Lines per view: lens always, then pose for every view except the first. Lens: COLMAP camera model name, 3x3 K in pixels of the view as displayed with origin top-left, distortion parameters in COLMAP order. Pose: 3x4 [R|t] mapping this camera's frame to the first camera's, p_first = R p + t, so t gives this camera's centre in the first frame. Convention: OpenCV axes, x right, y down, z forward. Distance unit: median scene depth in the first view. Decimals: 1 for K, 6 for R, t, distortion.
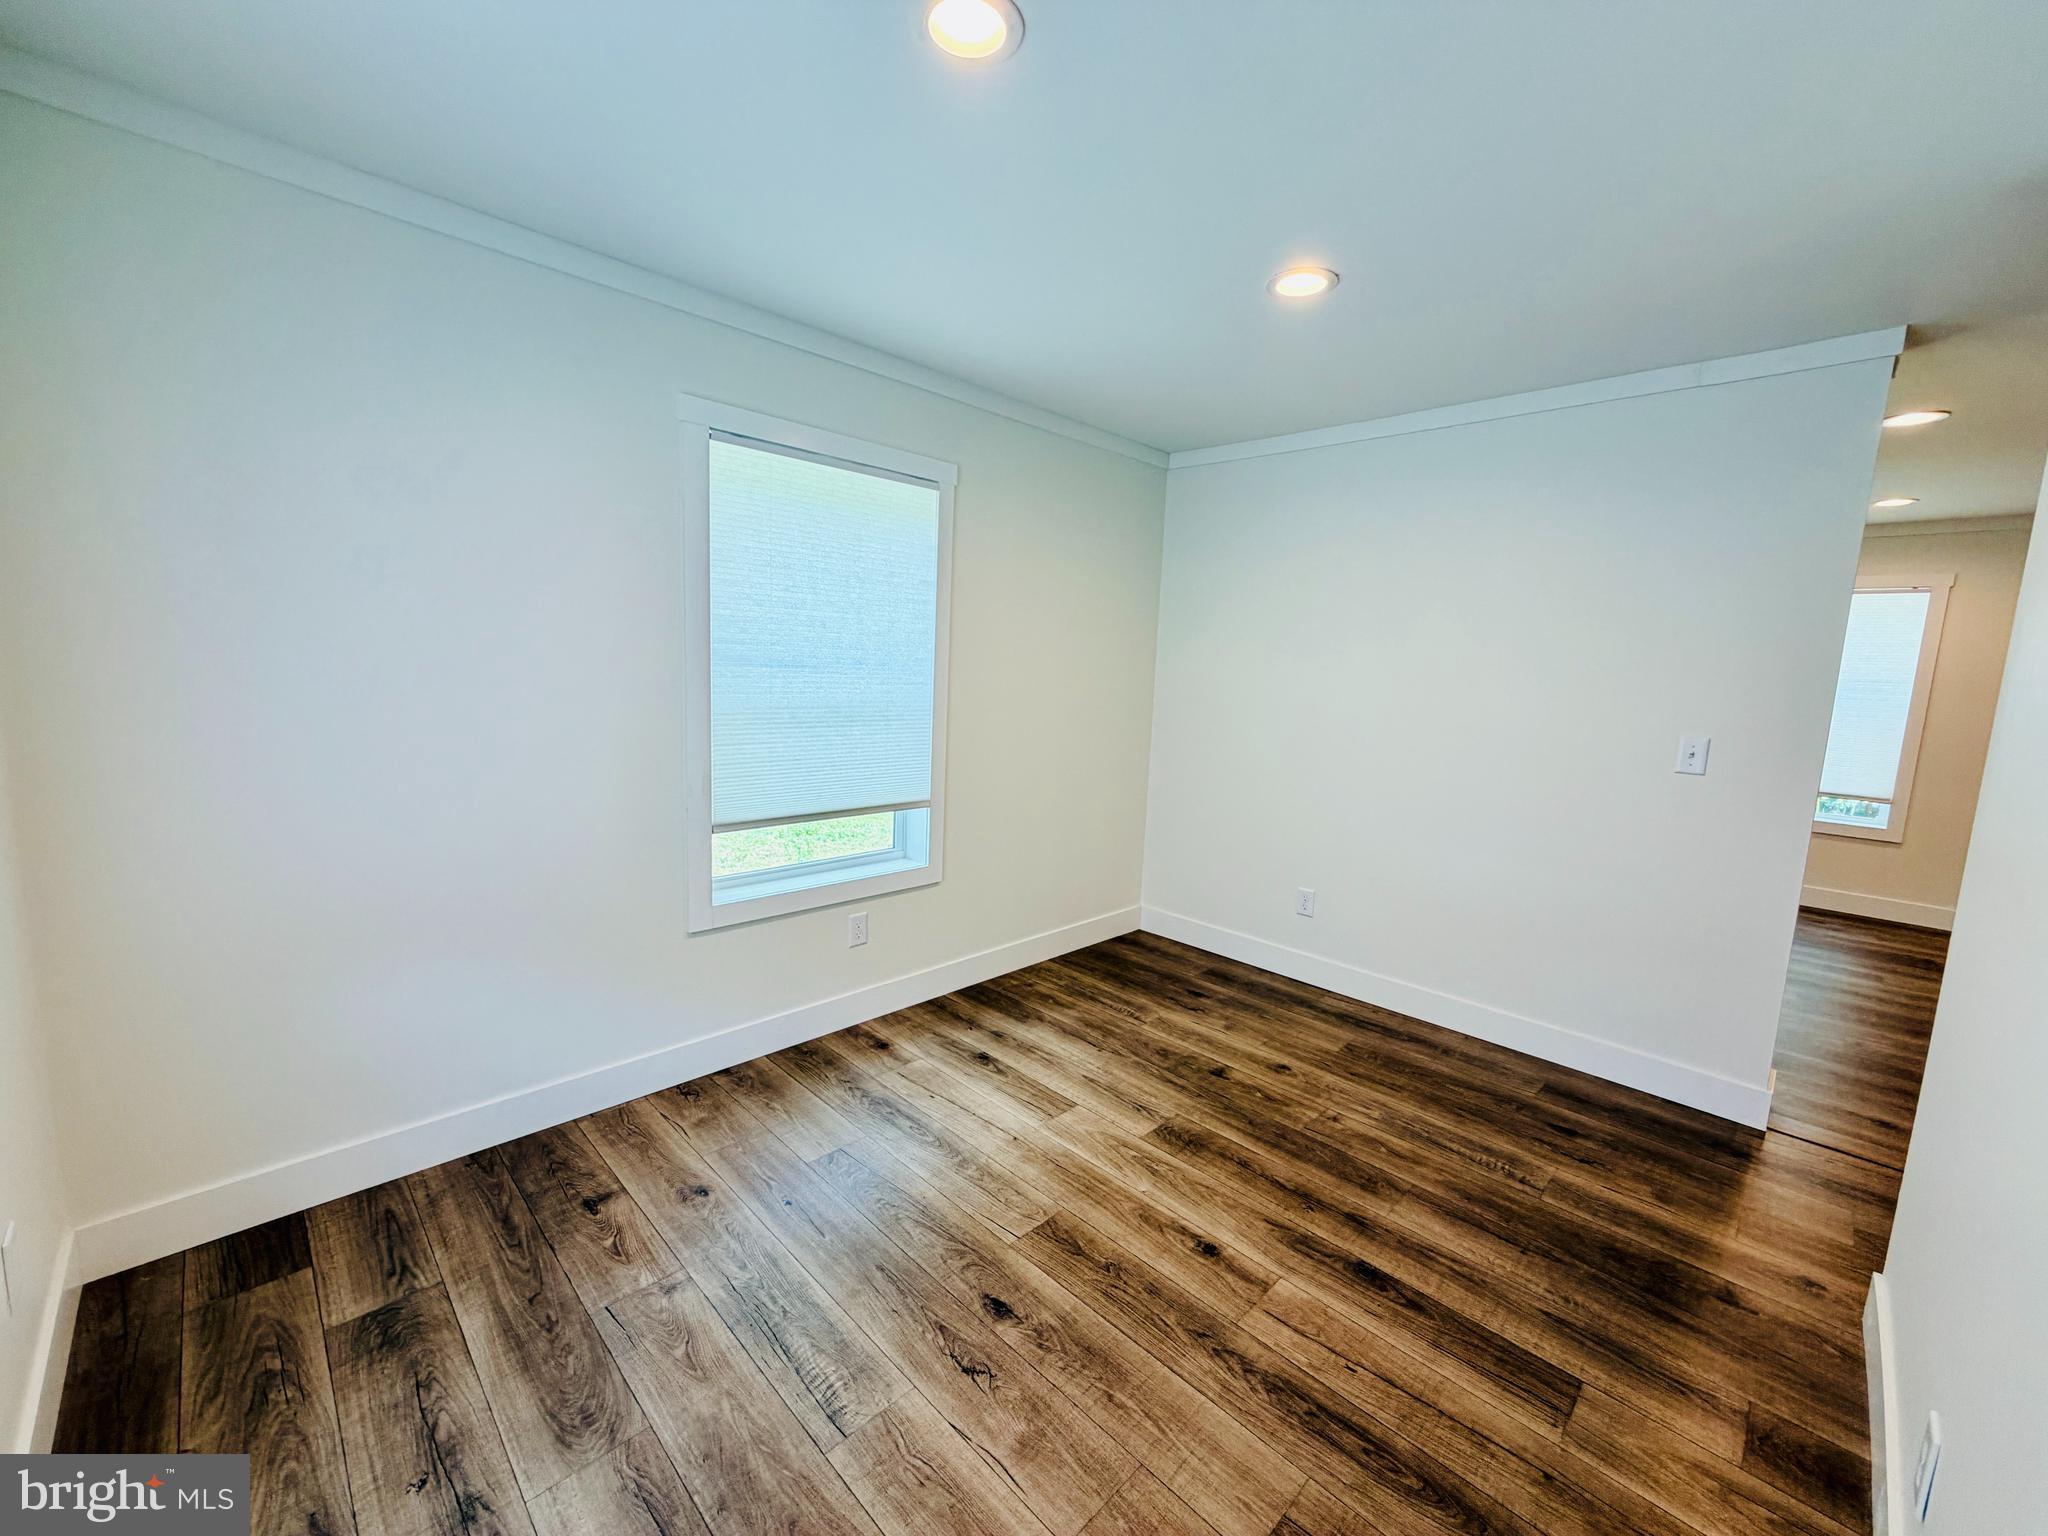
lens RADIAL K [[818.7, 0, 1017.3], [0, 818.7, 763.9], [0, 0, 1]] dist [-0.000194, -0.000474]
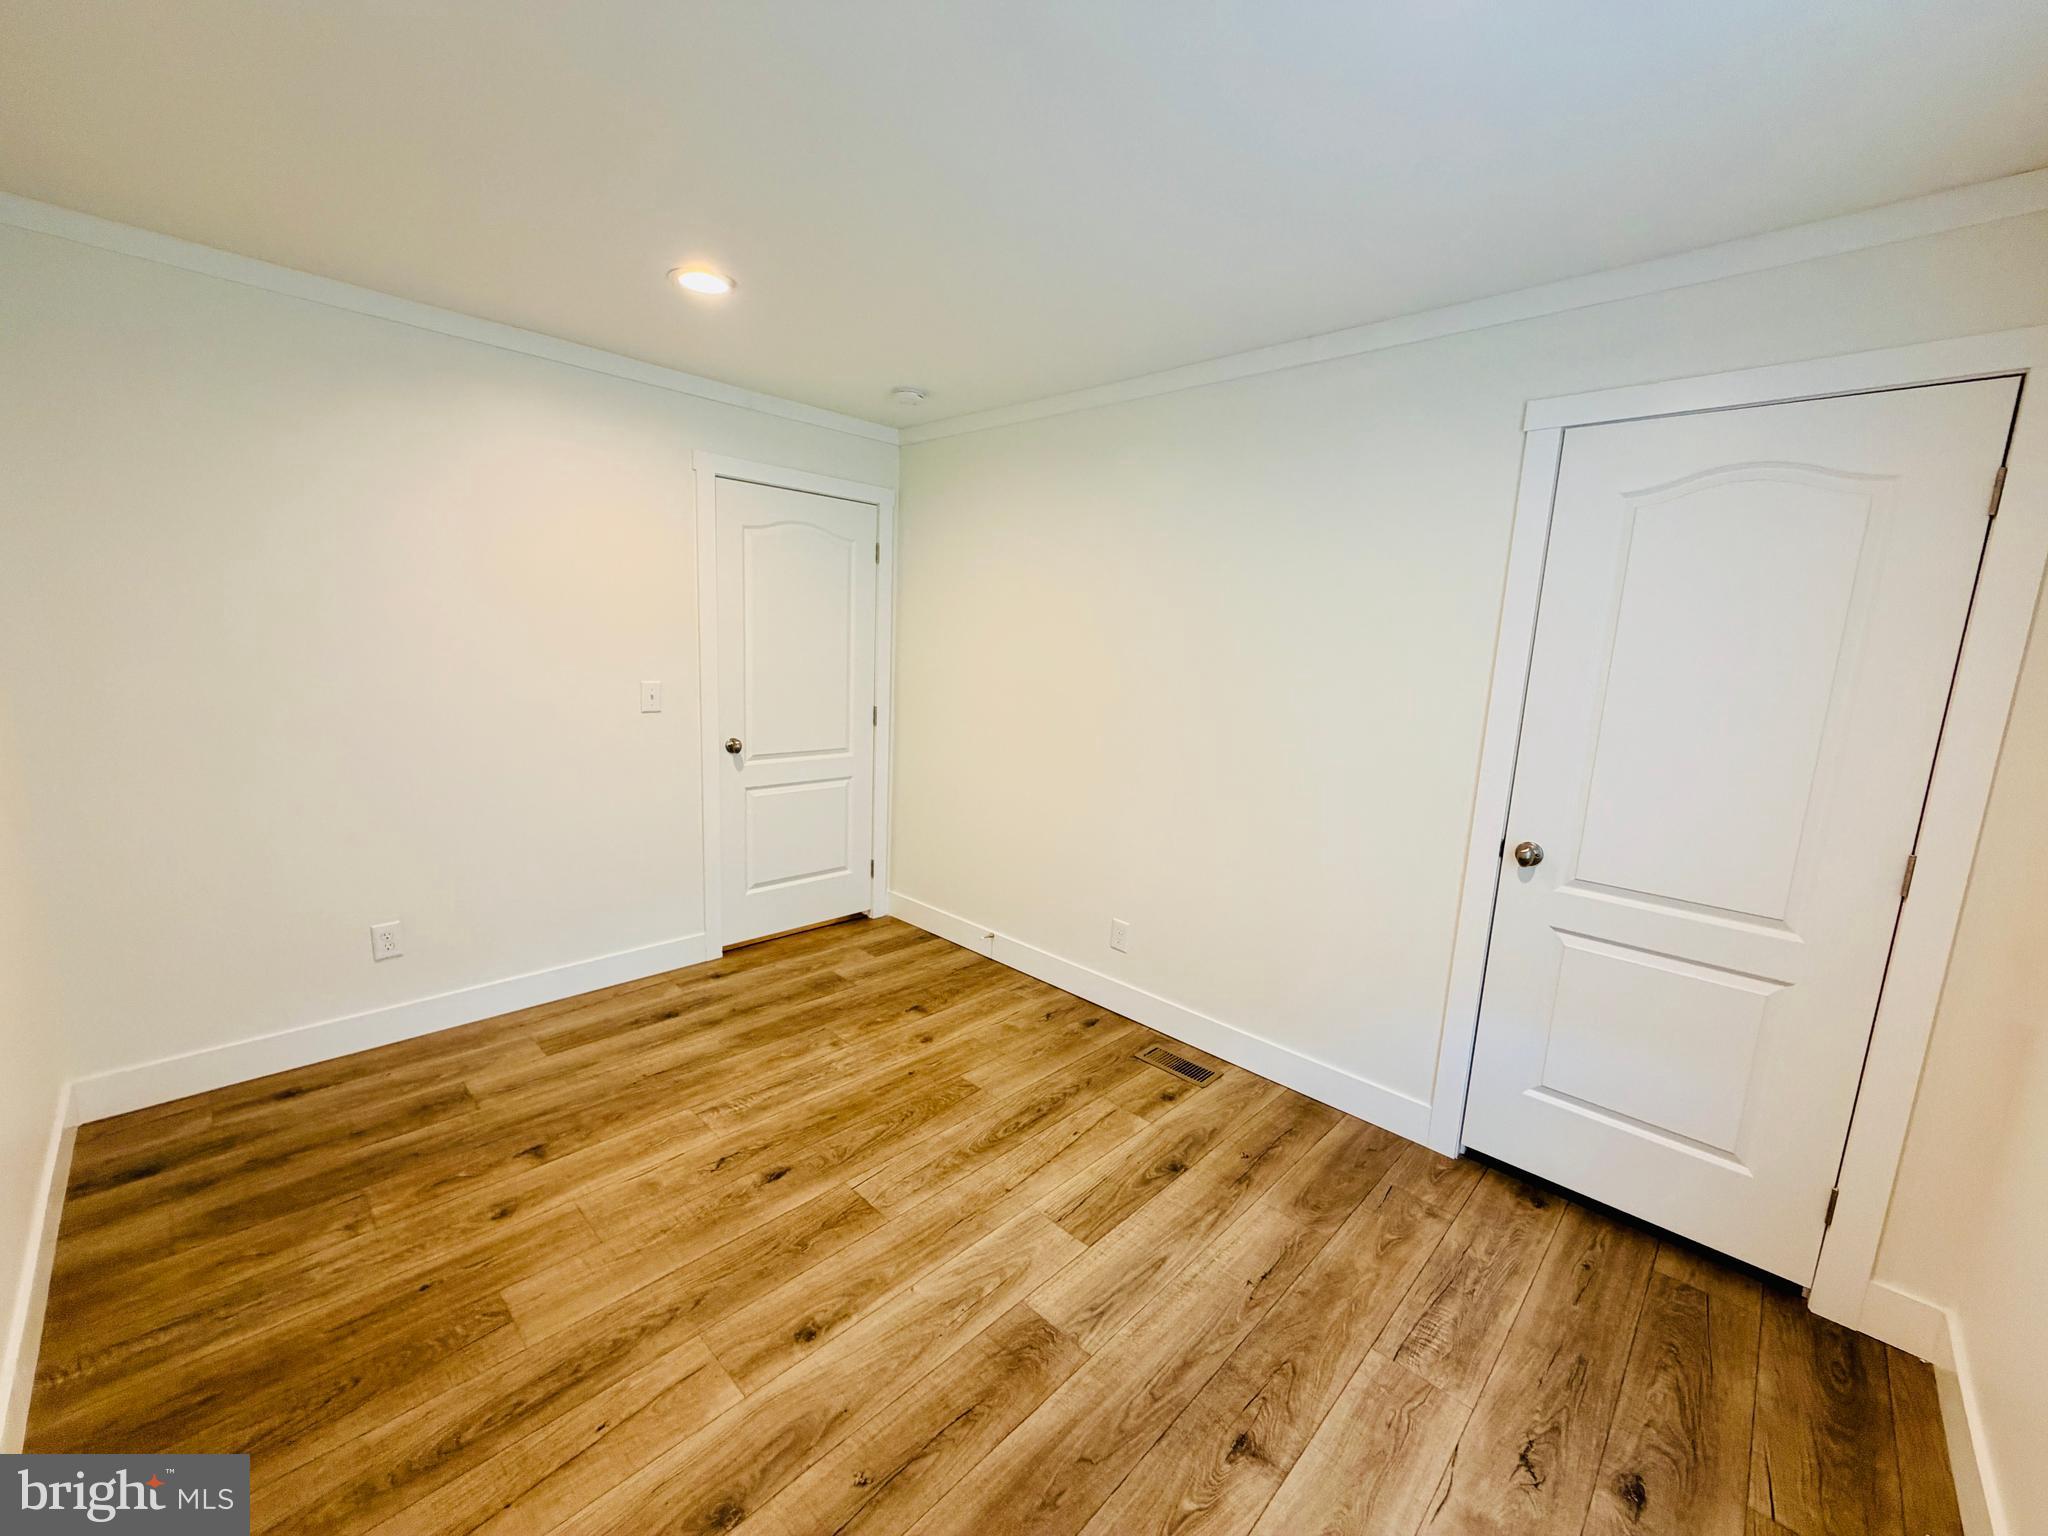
lens RADIAL K [[815.2, 0, 1019.8], [0, 815.2, 773.0], [0, 0, 1]] dist [-0.001153, -0.000004]
pose [[0.027170, 0.124224, -0.991882, 1.083869], [-0.176087, 0.977327, 0.117578, -0.138780], [0.984000, 0.171463, 0.048428, 1.140103]]
